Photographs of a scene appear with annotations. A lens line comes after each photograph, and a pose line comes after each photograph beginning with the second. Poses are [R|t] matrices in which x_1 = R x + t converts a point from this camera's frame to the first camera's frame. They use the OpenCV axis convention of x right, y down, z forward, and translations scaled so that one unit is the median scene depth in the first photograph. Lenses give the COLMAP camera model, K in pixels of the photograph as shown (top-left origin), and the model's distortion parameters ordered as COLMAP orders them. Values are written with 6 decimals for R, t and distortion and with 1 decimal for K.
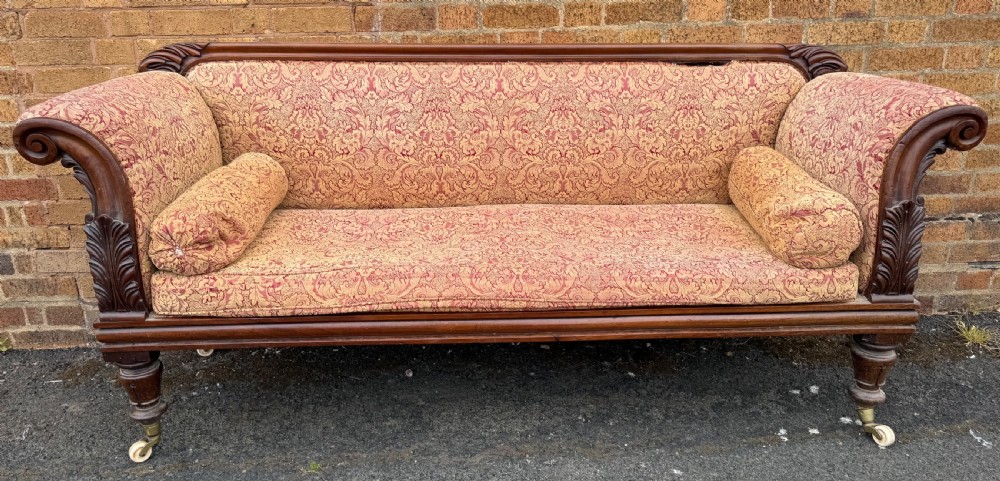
lens RADIAL K [[691.0, 0, 500.0], [0, 691.0, 240.5], [0, 0, 1]] dist [0.032027, -0.045150]
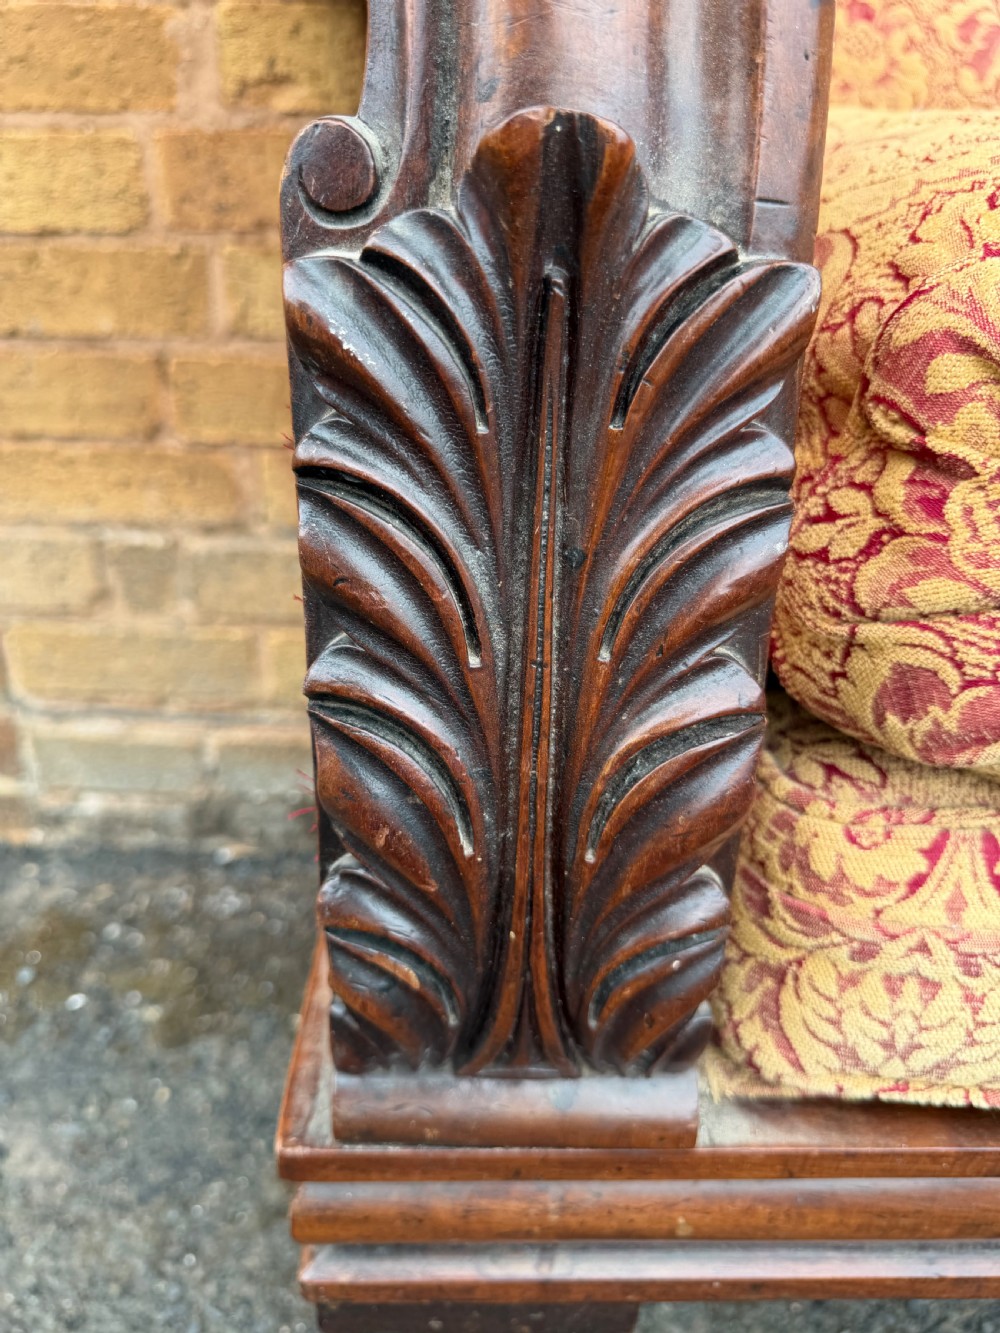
lens RADIAL K [[934.5, 0, 498.6], [0, 934.5, 673.1], [0, 0, 1]] dist [-0.054474, 0.003594]
pose [[0.999074, 0.042932, -0.002824, -0.441825], [-0.041988, 0.987210, 0.153794, 0.007473], [0.009390, -0.153533, 0.988099, 0.685757]]
